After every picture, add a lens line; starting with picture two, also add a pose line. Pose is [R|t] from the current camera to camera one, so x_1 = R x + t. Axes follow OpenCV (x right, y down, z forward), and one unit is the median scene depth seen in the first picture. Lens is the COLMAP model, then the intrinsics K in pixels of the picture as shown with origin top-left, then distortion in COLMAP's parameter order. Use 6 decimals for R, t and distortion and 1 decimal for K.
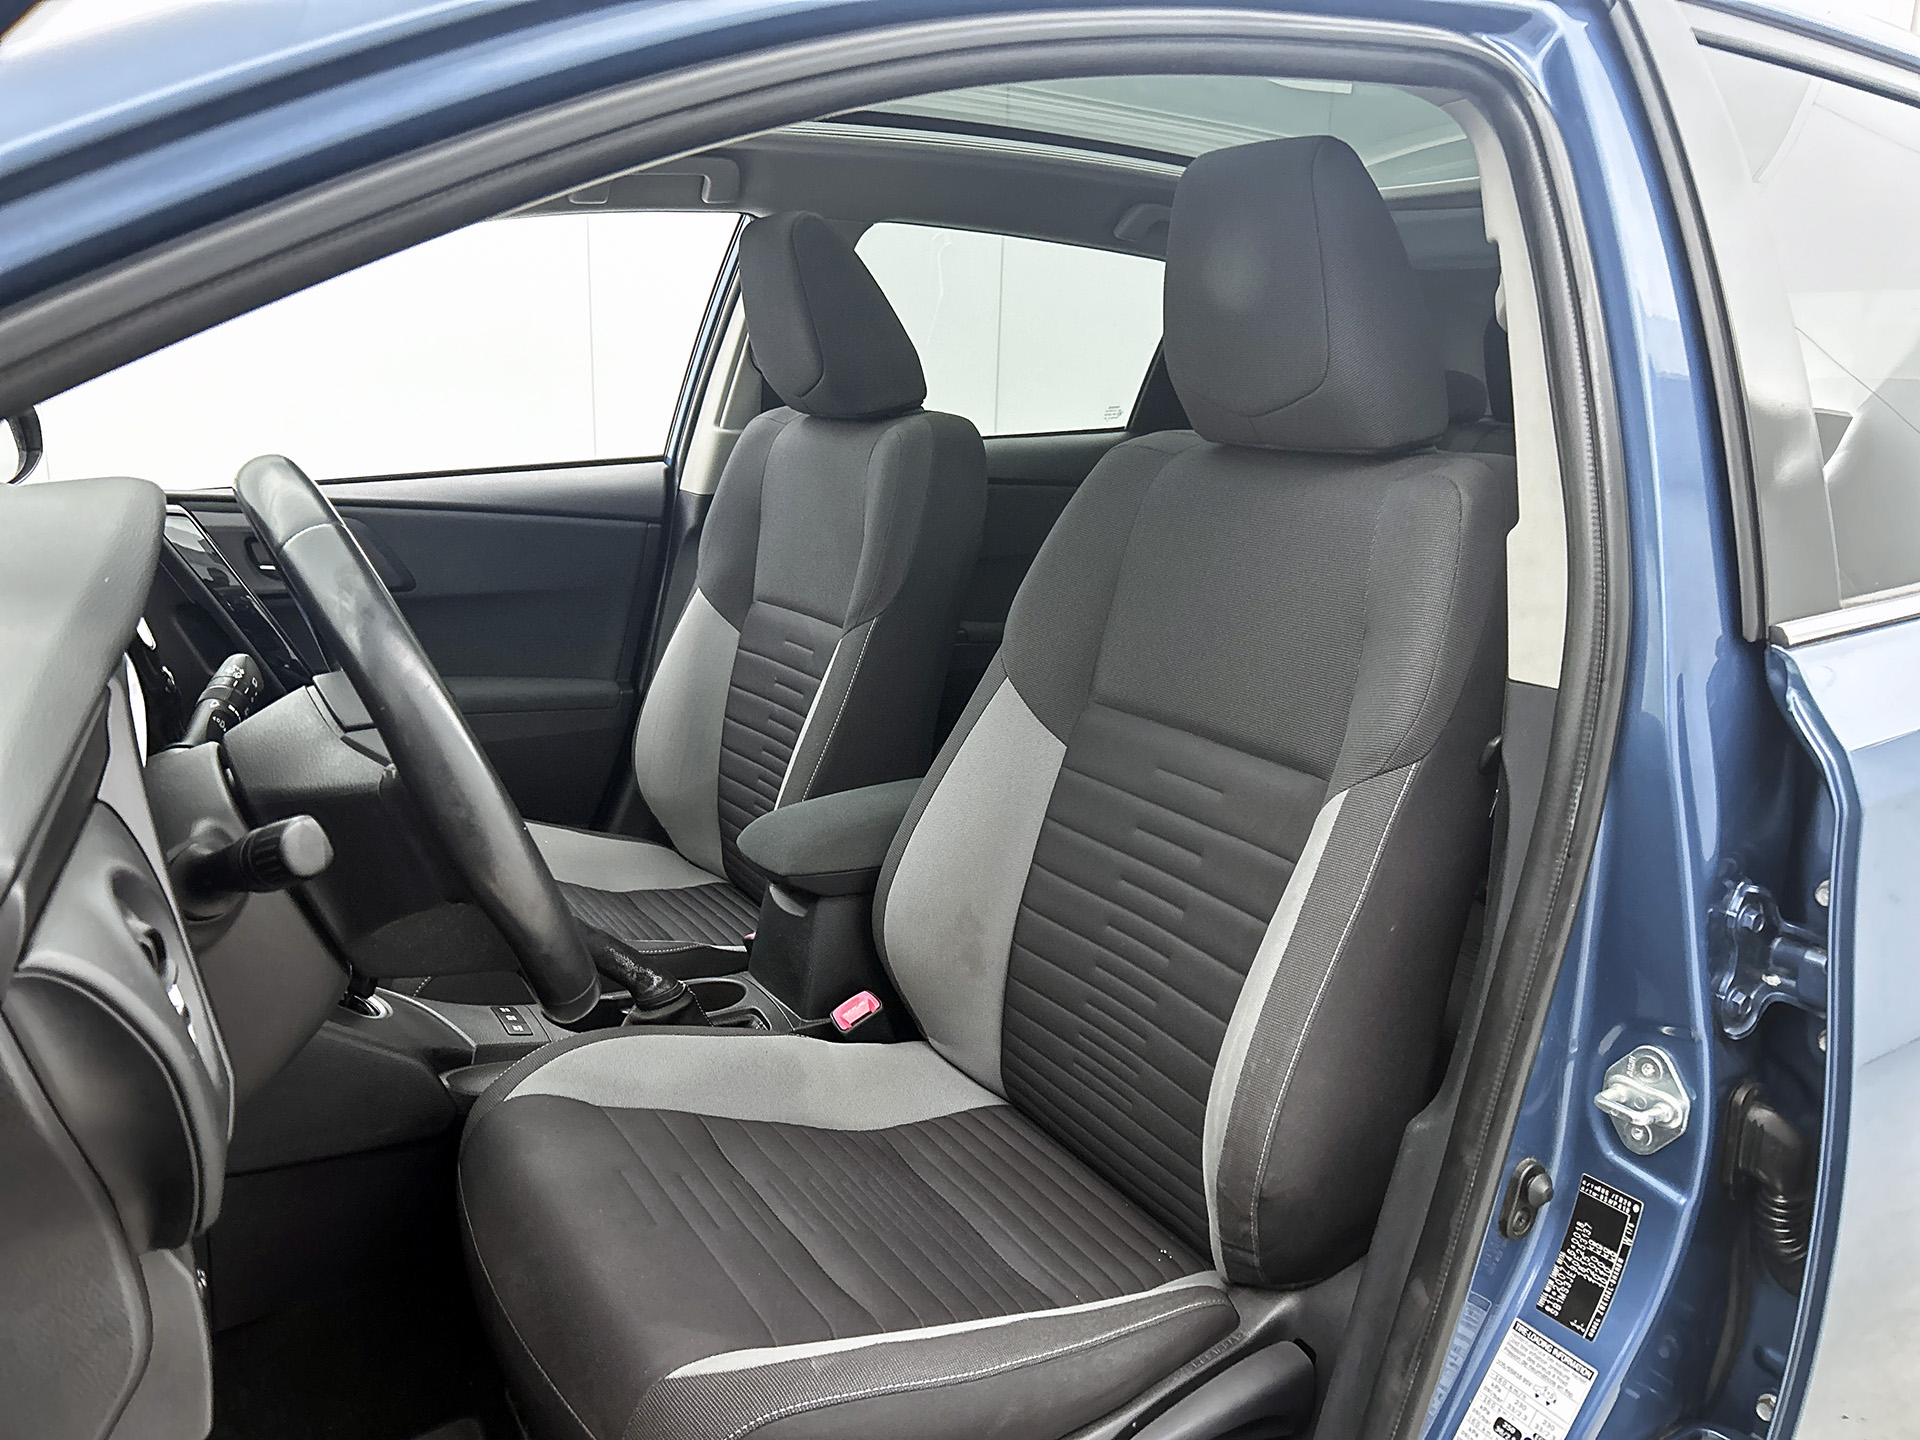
lens RADIAL K [[1463.7, 0, 952.1], [0, 1463.7, 726.2], [0, 0, 1]] dist [0.083936, -0.127348]
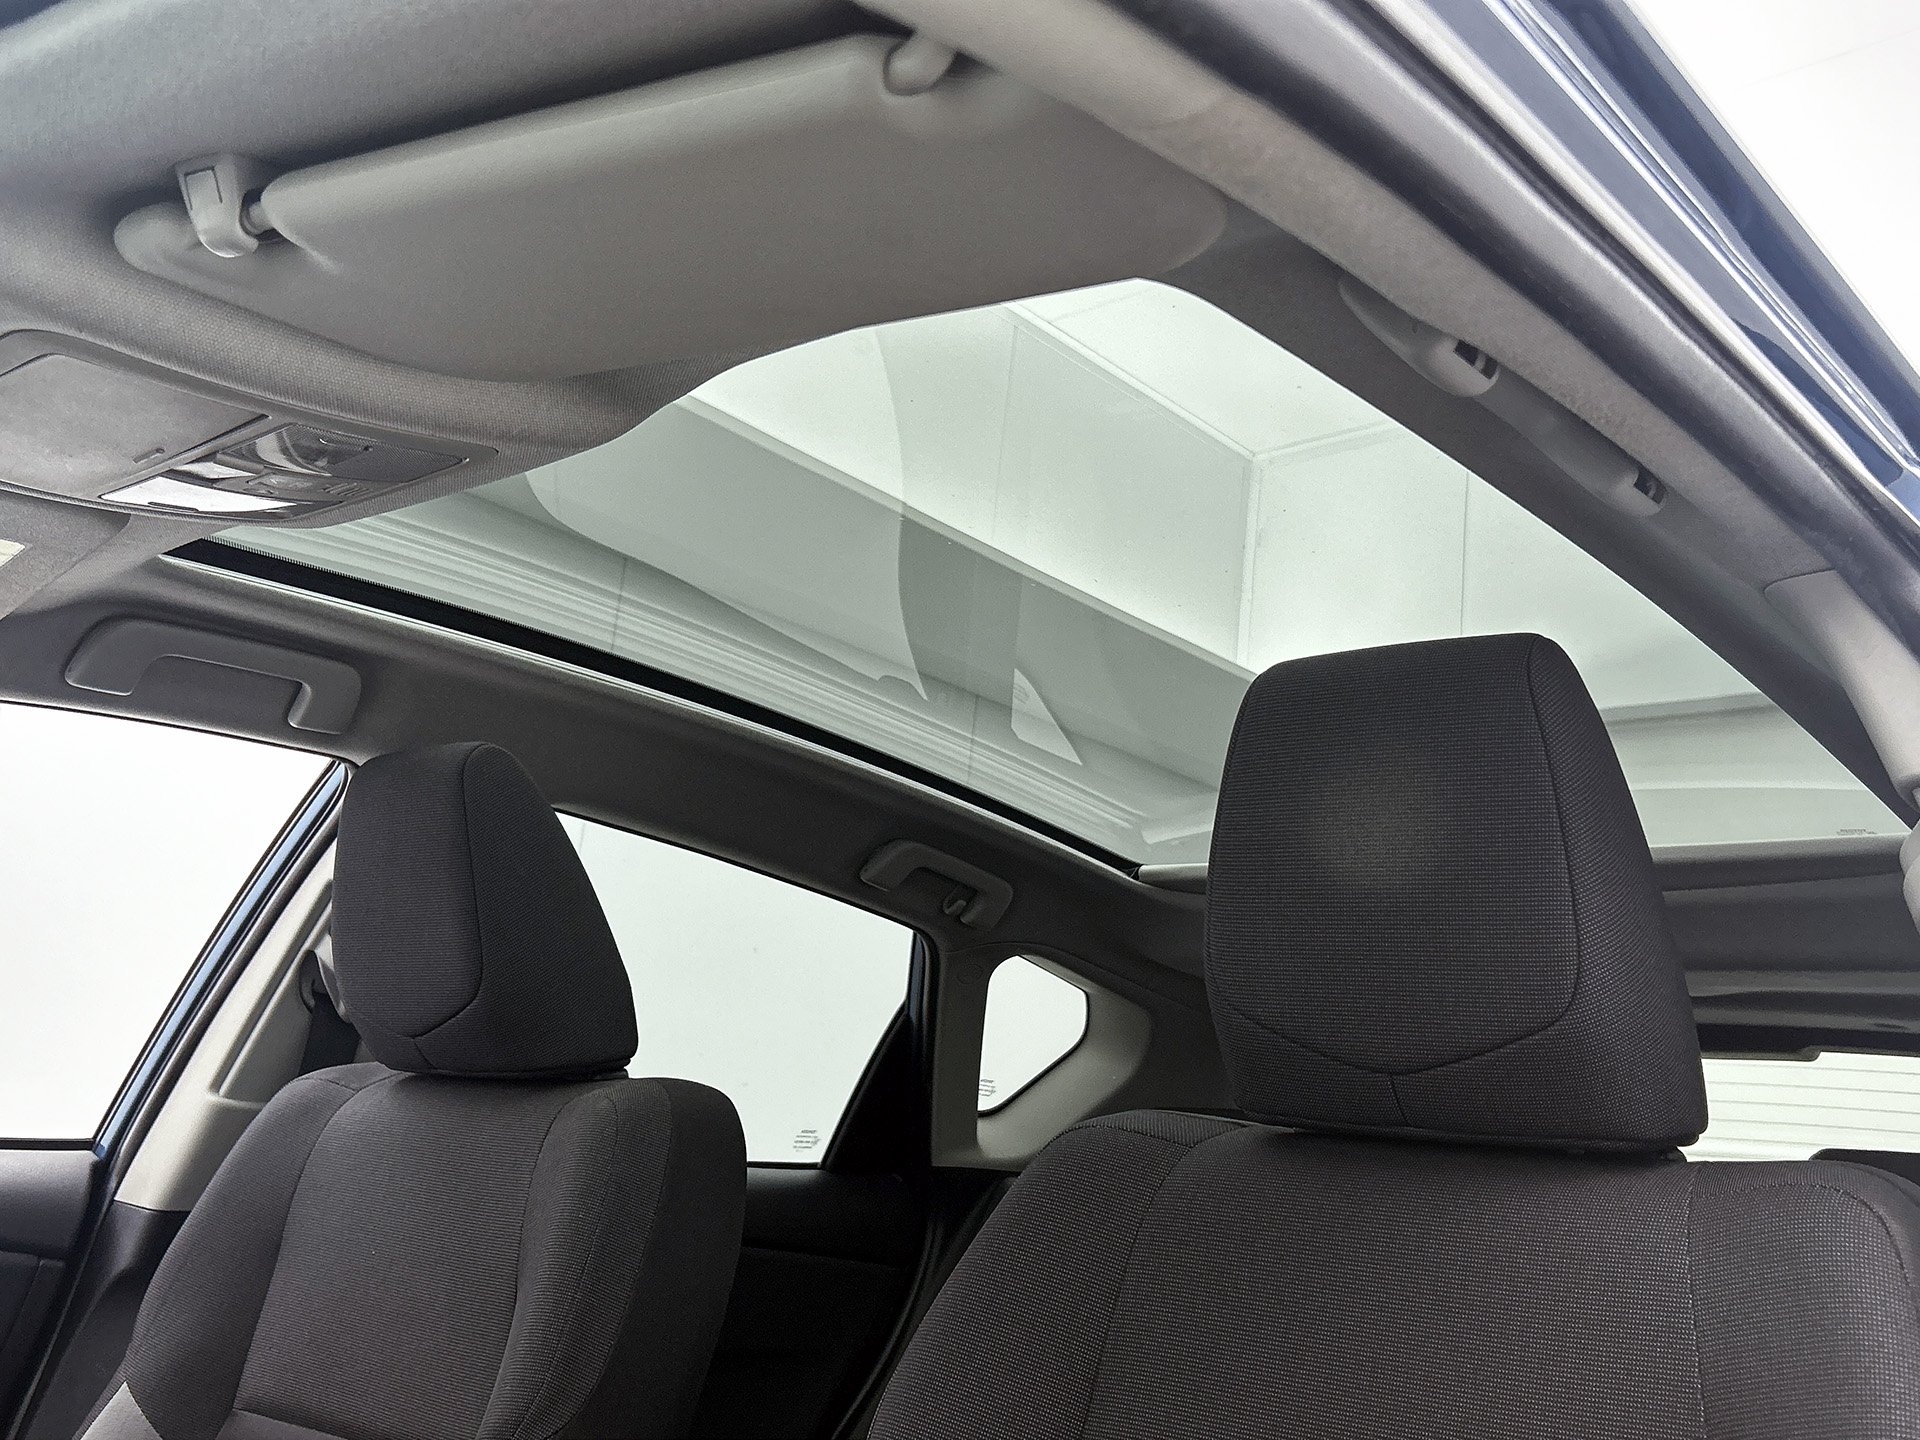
lens RADIAL K [[1810.2, 0, 960.3], [0, 1810.2, 760.8], [0, 0, 1]] dist [0.005027, 0.002521]
pose [[0.948200, 0.138098, 0.286088, -0.104533], [0.001159, 0.899058, -0.437827, -0.007301], [-0.317673, 0.415479, 0.852327, 0.243034]]
